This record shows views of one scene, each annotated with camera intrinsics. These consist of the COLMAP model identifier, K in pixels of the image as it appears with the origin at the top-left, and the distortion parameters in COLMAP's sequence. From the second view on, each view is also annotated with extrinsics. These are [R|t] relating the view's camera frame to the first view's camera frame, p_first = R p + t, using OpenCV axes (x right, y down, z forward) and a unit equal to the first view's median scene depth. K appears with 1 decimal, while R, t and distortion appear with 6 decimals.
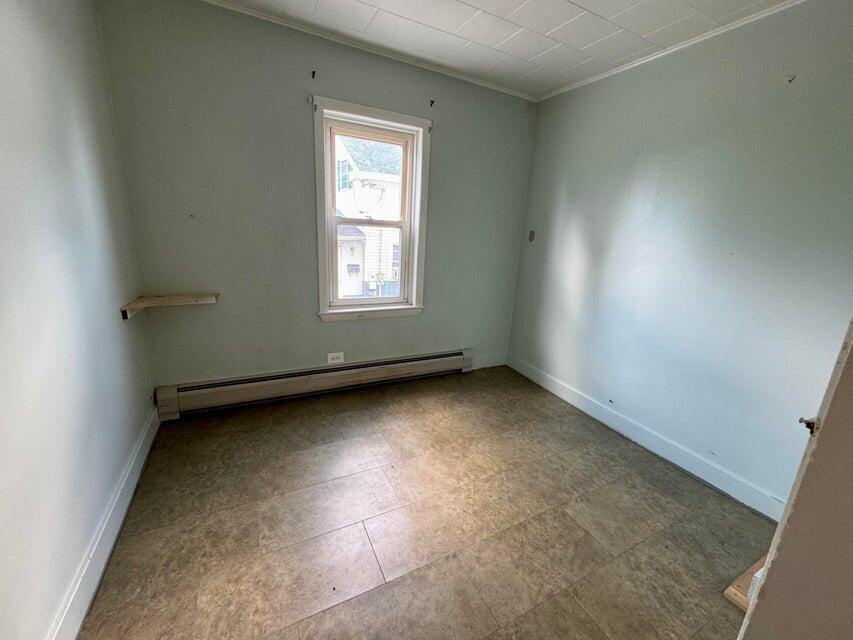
lens RADIAL K [[342.2, 0, 427.7], [0, 342.2, 318.1], [0, 0, 1]] dist [0.000236, 0.000155]
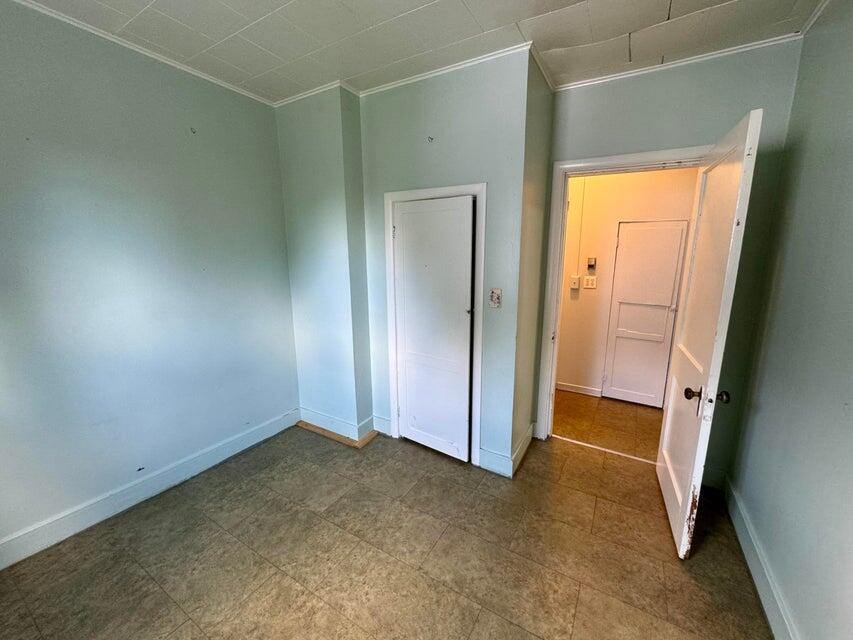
lens RADIAL K [[342.2, 0, 427.7], [0, 342.2, 318.1], [0, 0, 1]] dist [0.000236, 0.000155]
pose [[-0.527856, -0.213742, 0.821999, -0.448305], [0.186122, 0.915182, 0.357492, -0.273009], [-0.828690, 0.341696, -0.443302, 0.833483]]
